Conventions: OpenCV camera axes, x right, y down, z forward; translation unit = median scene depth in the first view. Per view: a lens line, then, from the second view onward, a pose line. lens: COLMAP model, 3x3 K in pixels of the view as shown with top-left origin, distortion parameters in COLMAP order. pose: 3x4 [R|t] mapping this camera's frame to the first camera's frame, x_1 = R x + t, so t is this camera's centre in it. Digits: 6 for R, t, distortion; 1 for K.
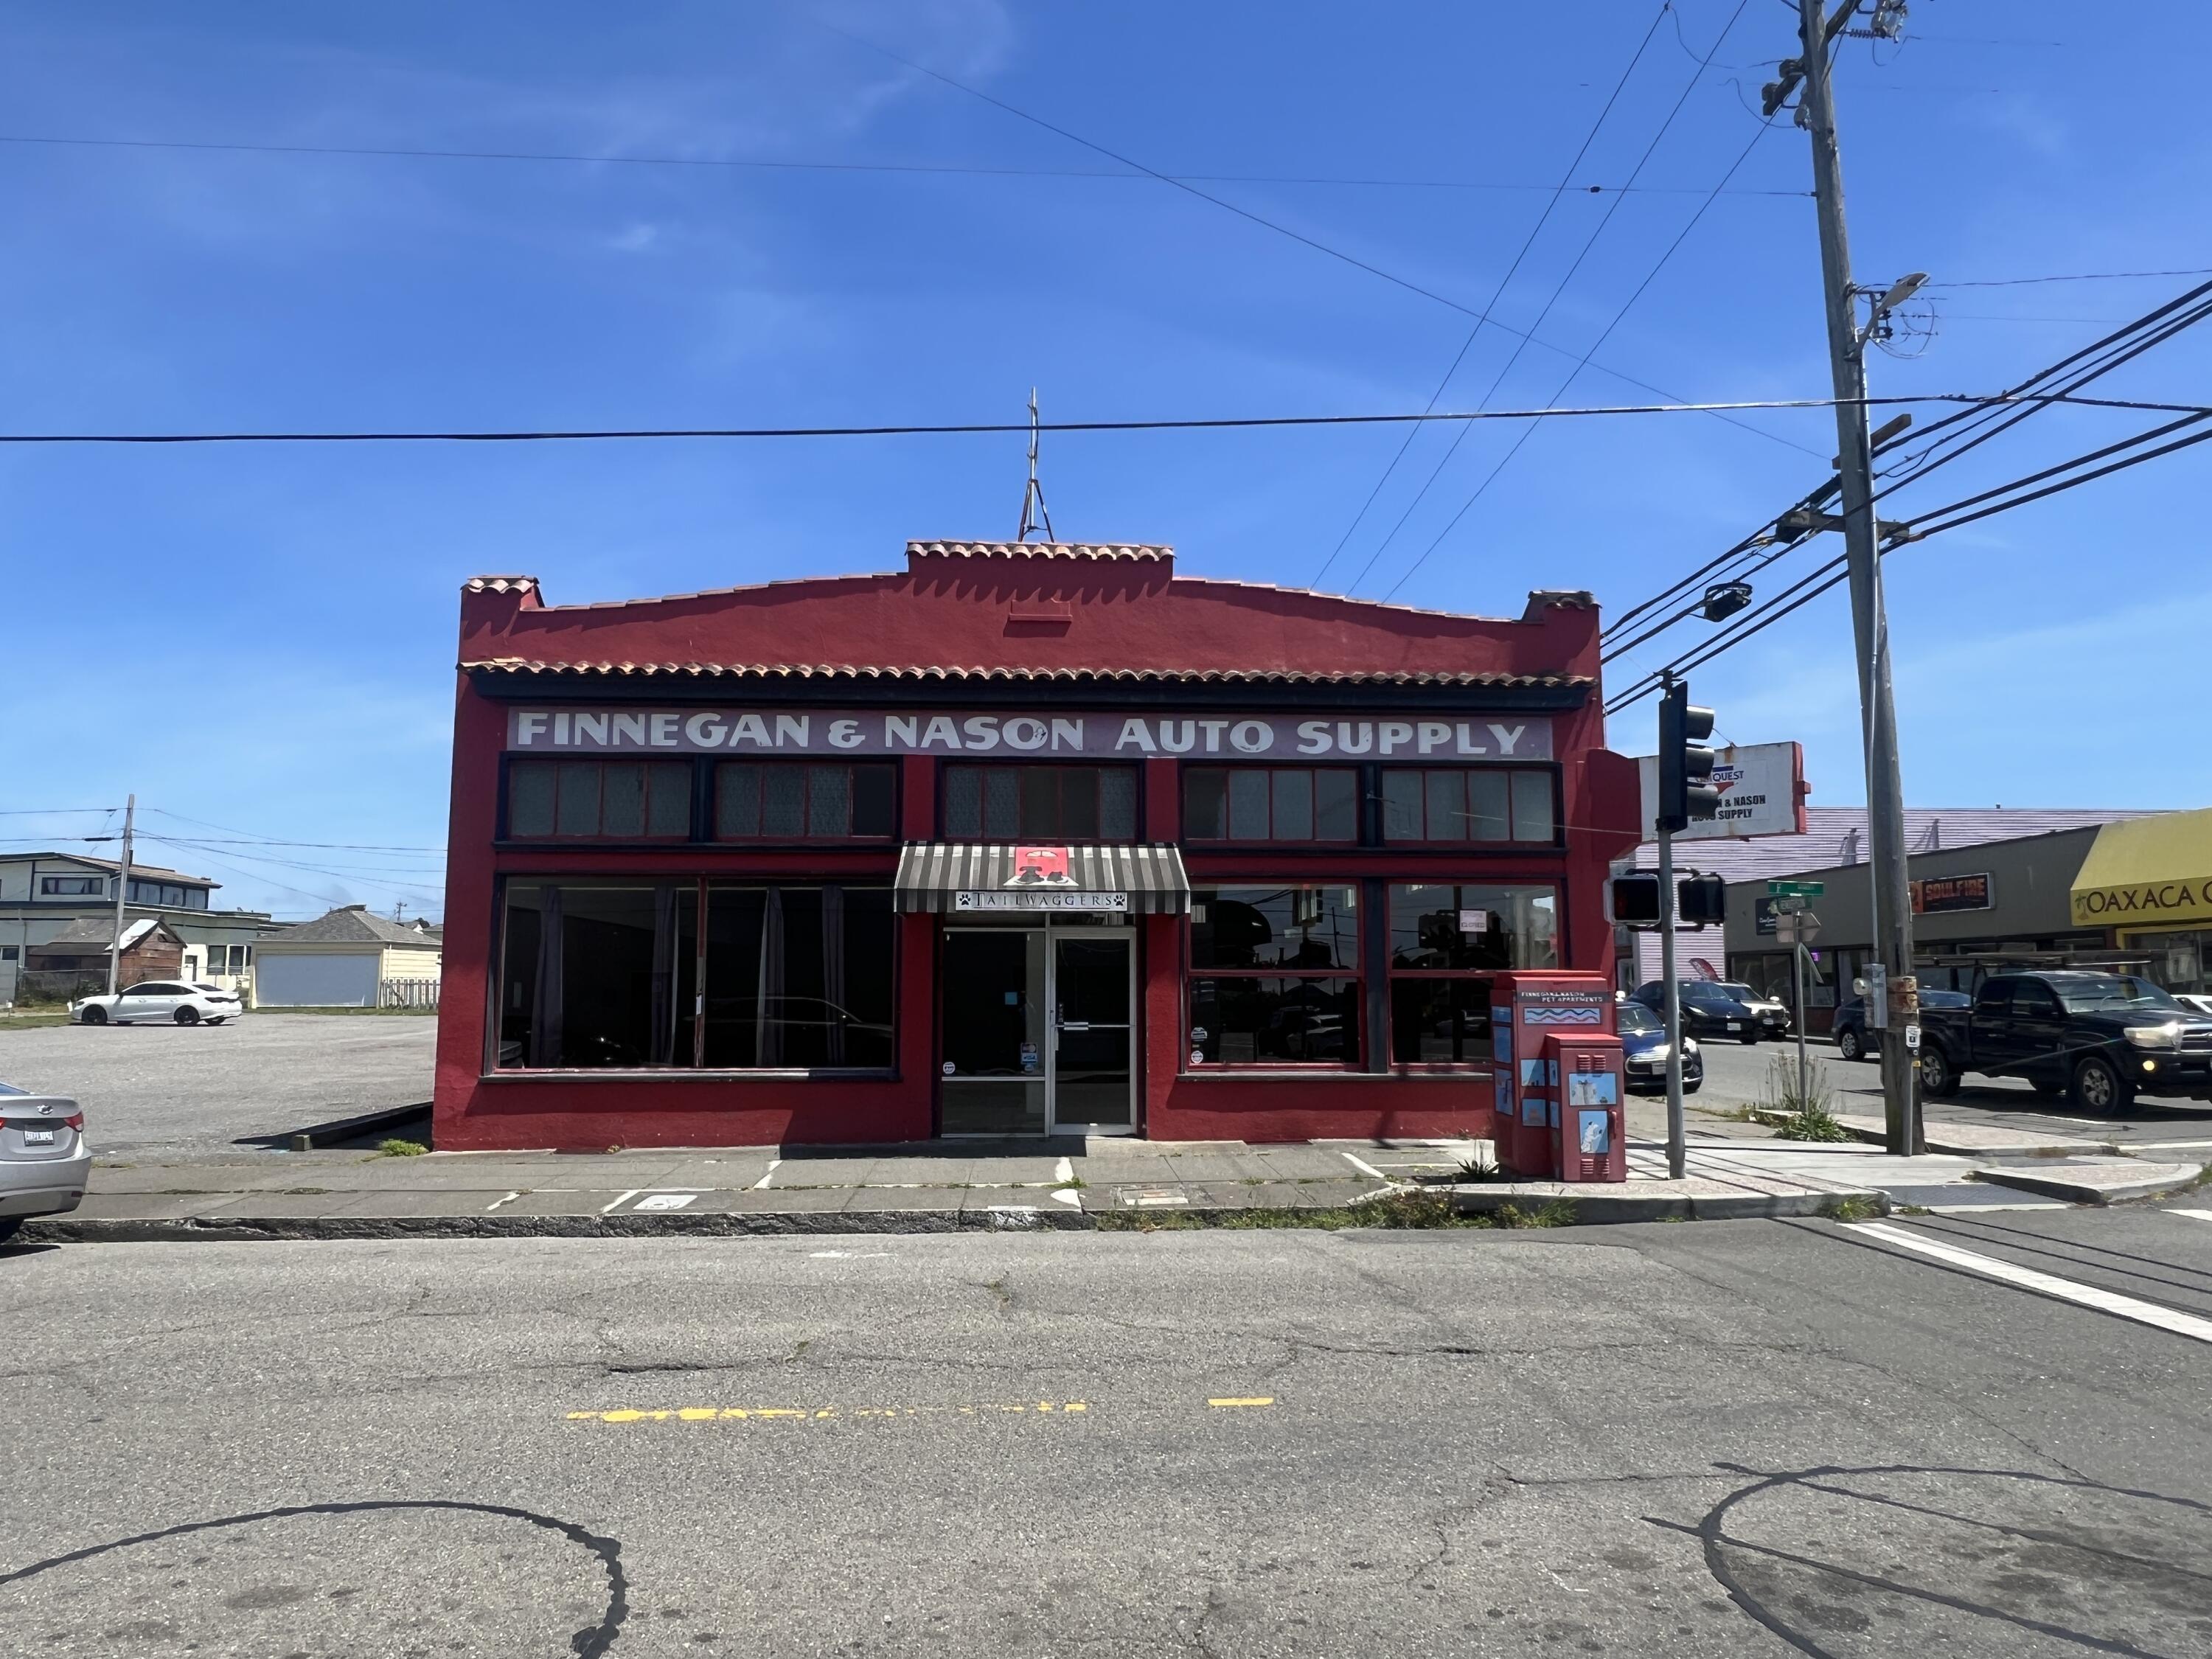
lens RADIAL K [[1428.2, 0, 1094.5], [0, 1428.2, 828.9], [0, 0, 1]] dist [-0.001570, 0.000224]
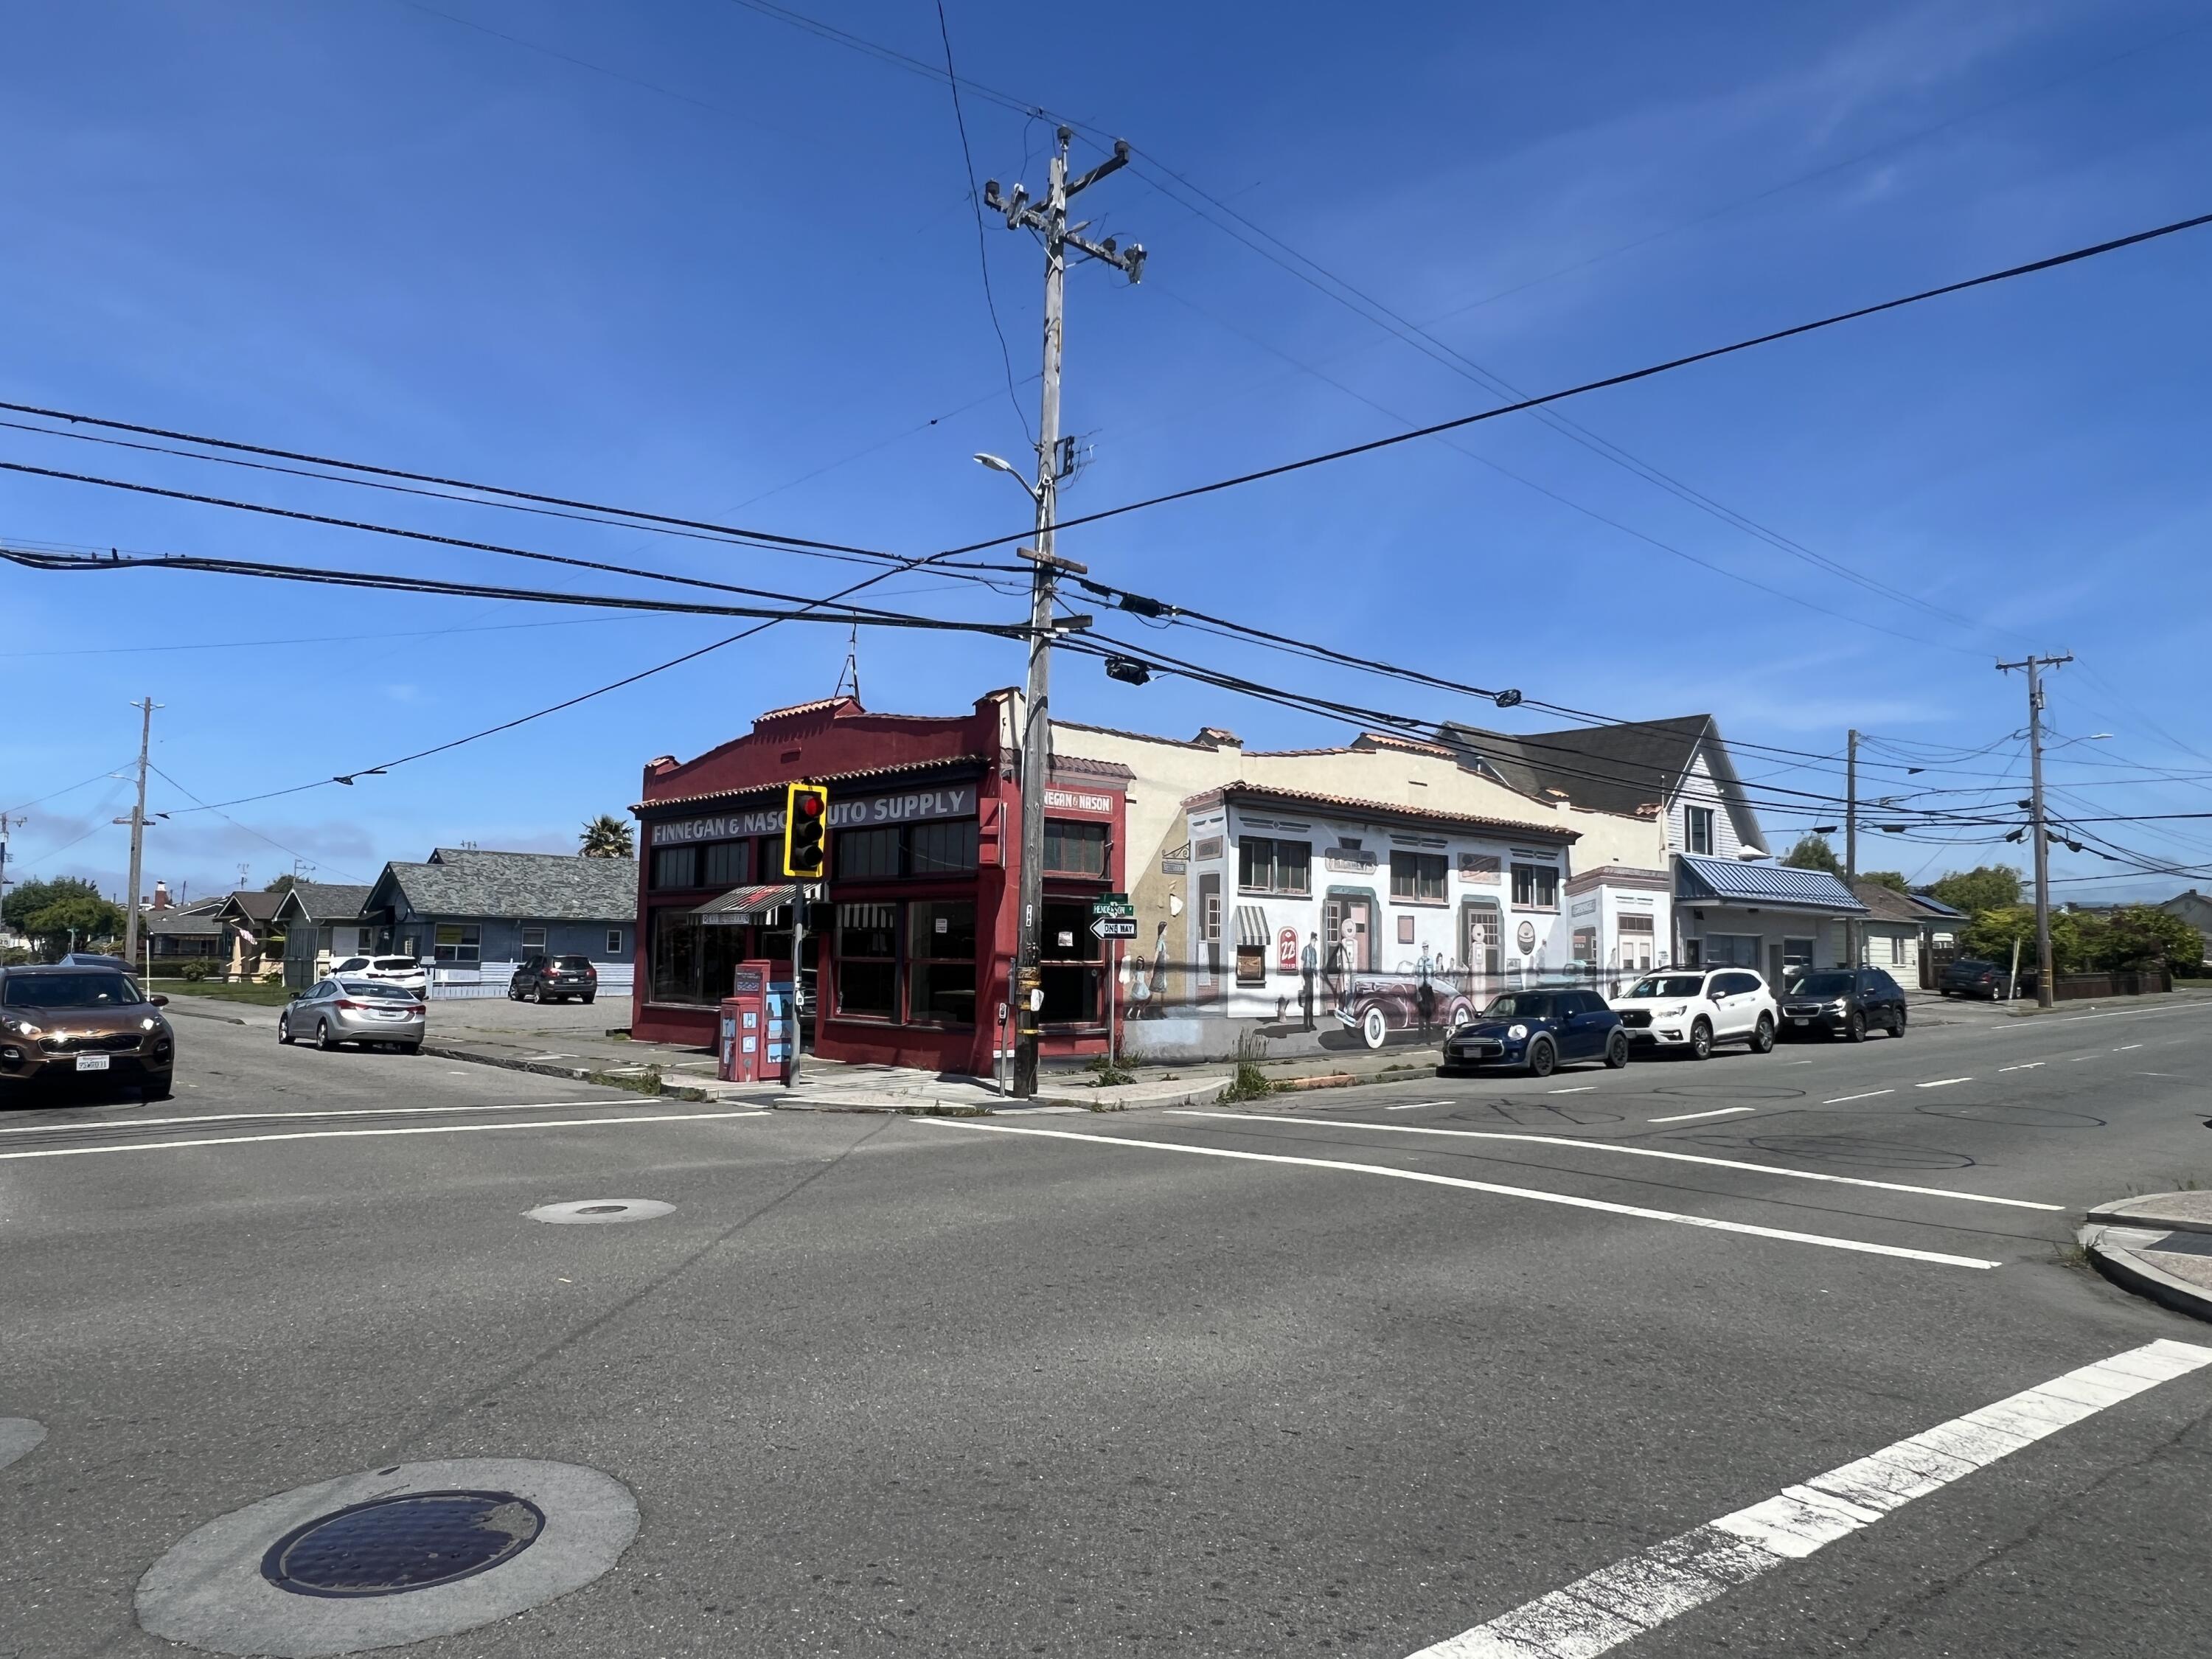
lens RADIAL K [[1428.2, 0, 1094.5], [0, 1428.2, 828.9], [0, 0, 1]] dist [-0.001570, 0.000224]
pose [[0.644887, -0.058411, -0.762042, 1.524316], [0.072500, 0.997254, -0.015087, -0.002223], [0.760831, -0.045518, 0.647352, 0.165338]]
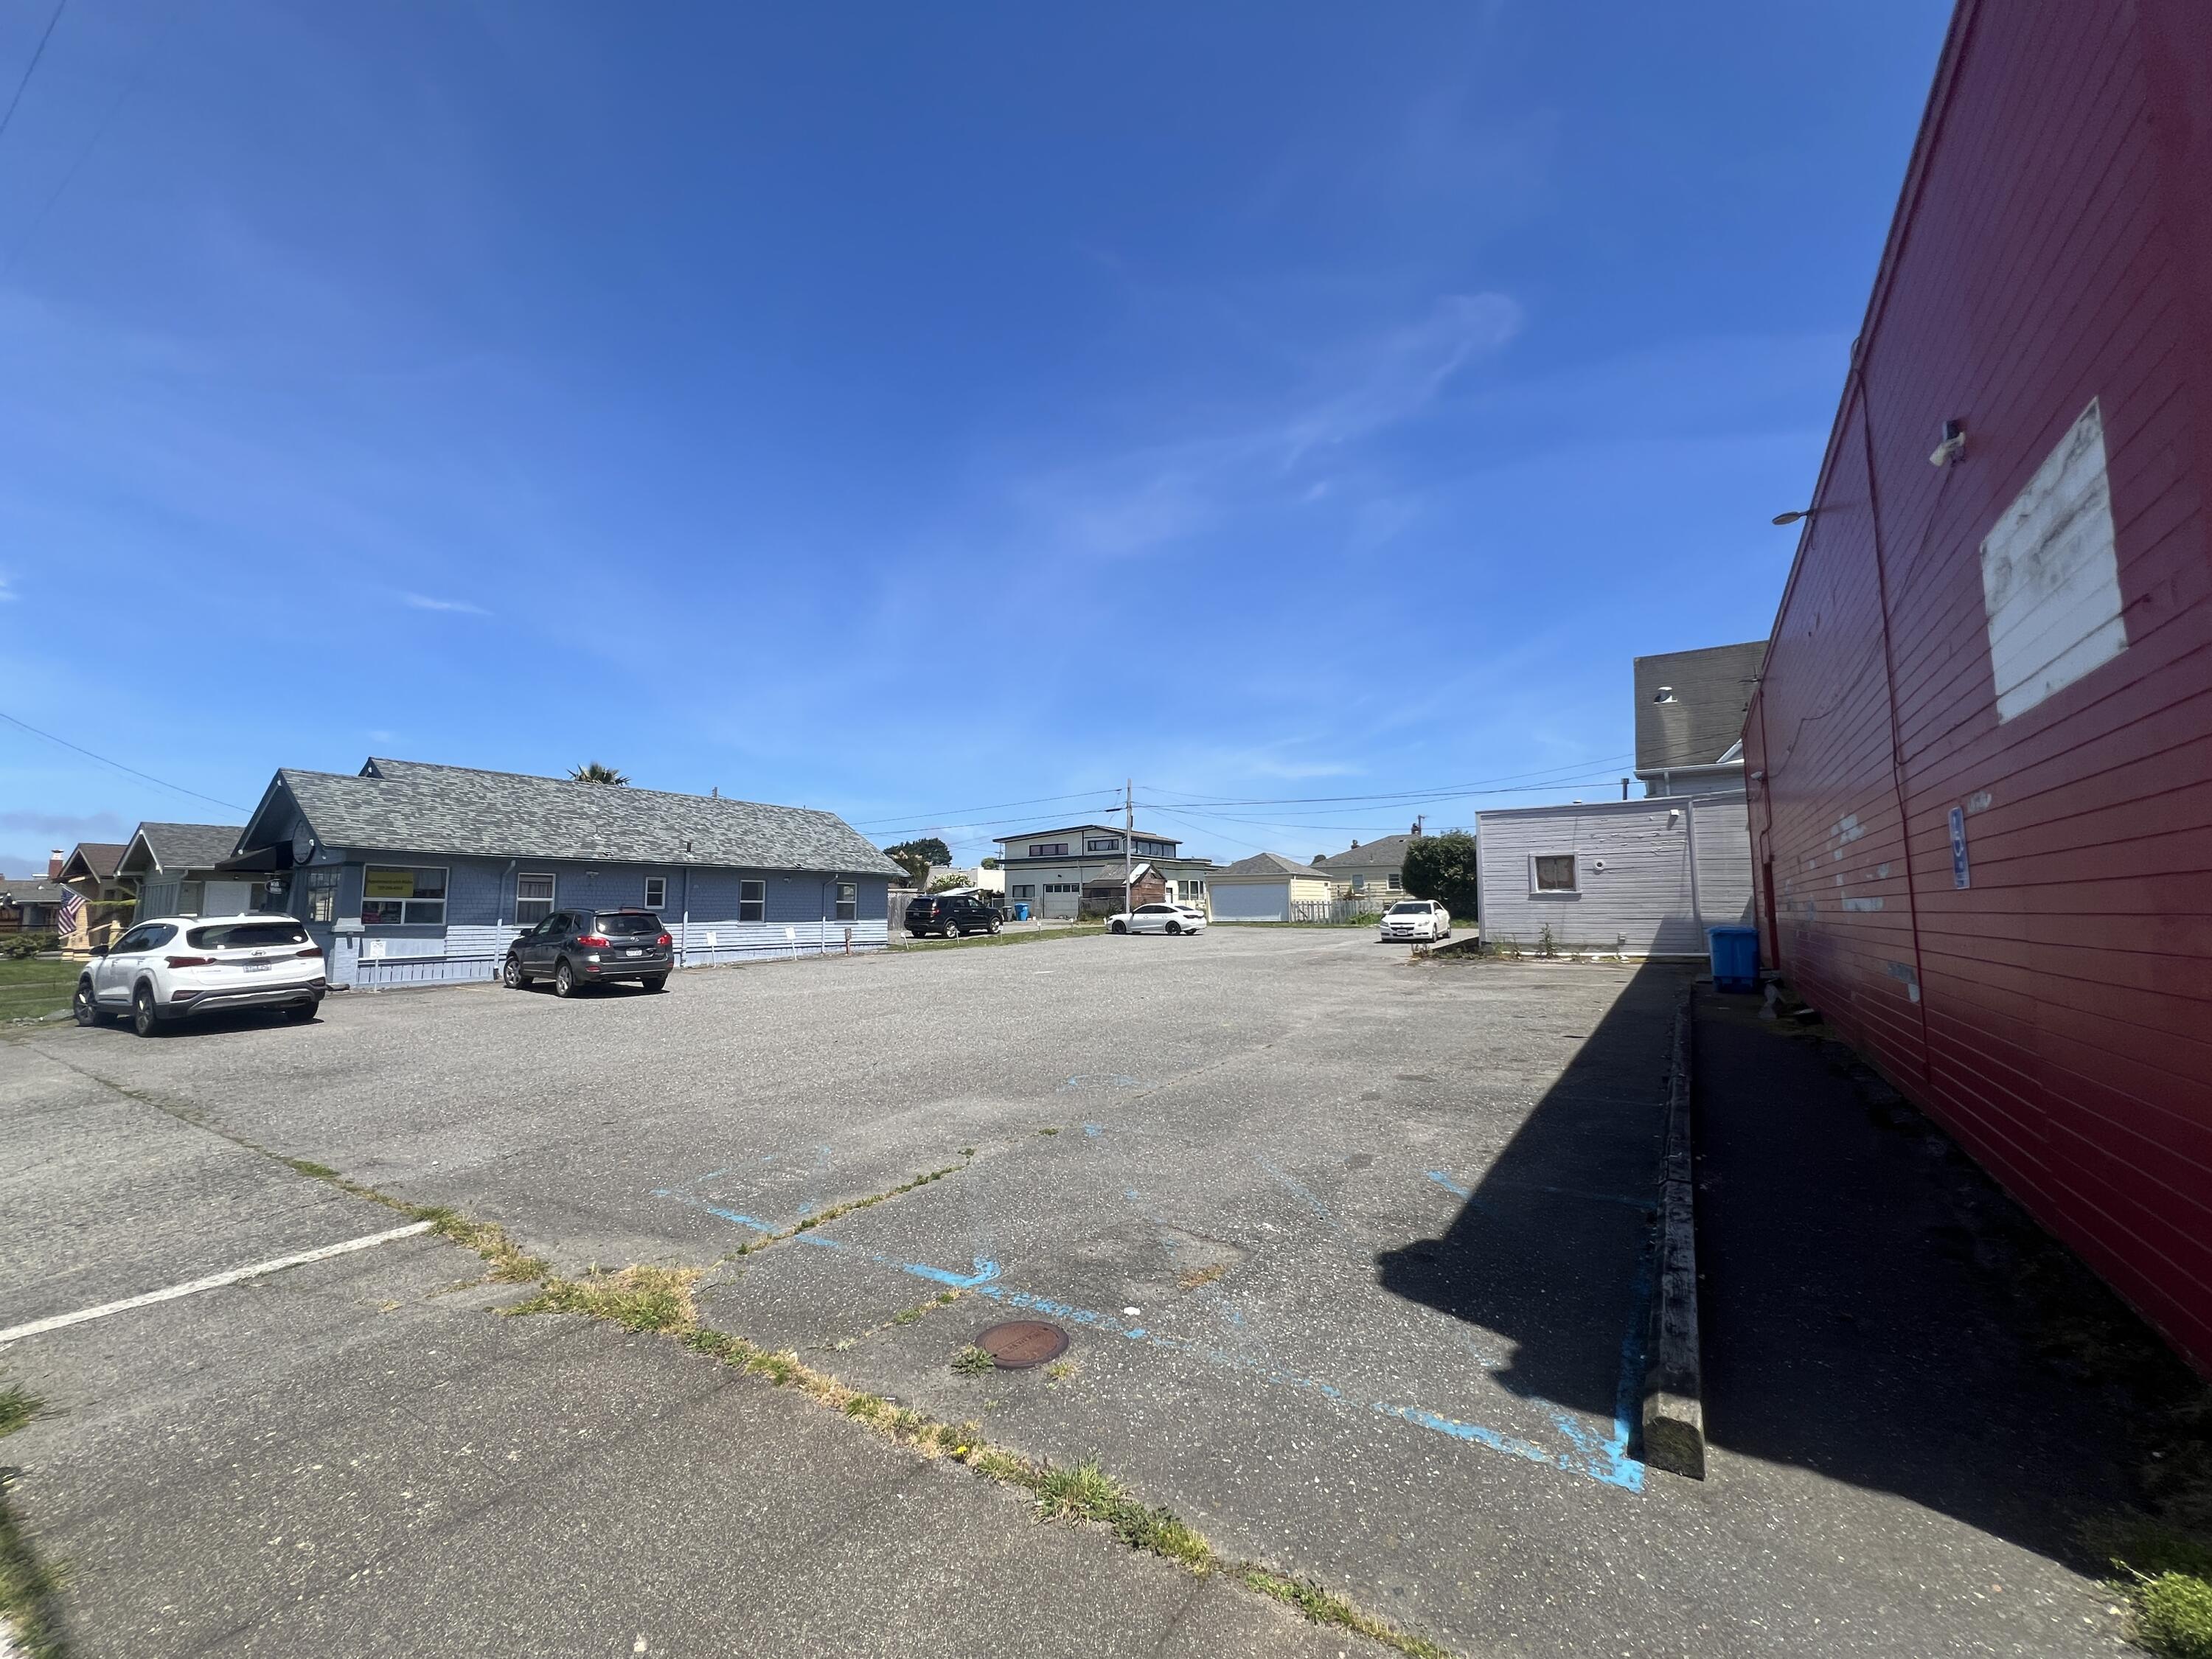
lens RADIAL K [[888.7, 0, 1106.0], [0, 888.7, 829.5], [0, 0, 1]] dist [-0.000696, 0.000328]
pose [[0.809660, -0.057835, -0.584043, -0.513960], [0.071530, 0.997438, 0.000391, 0.086392], [0.582525, -0.042093, 0.811722, 0.760399]]
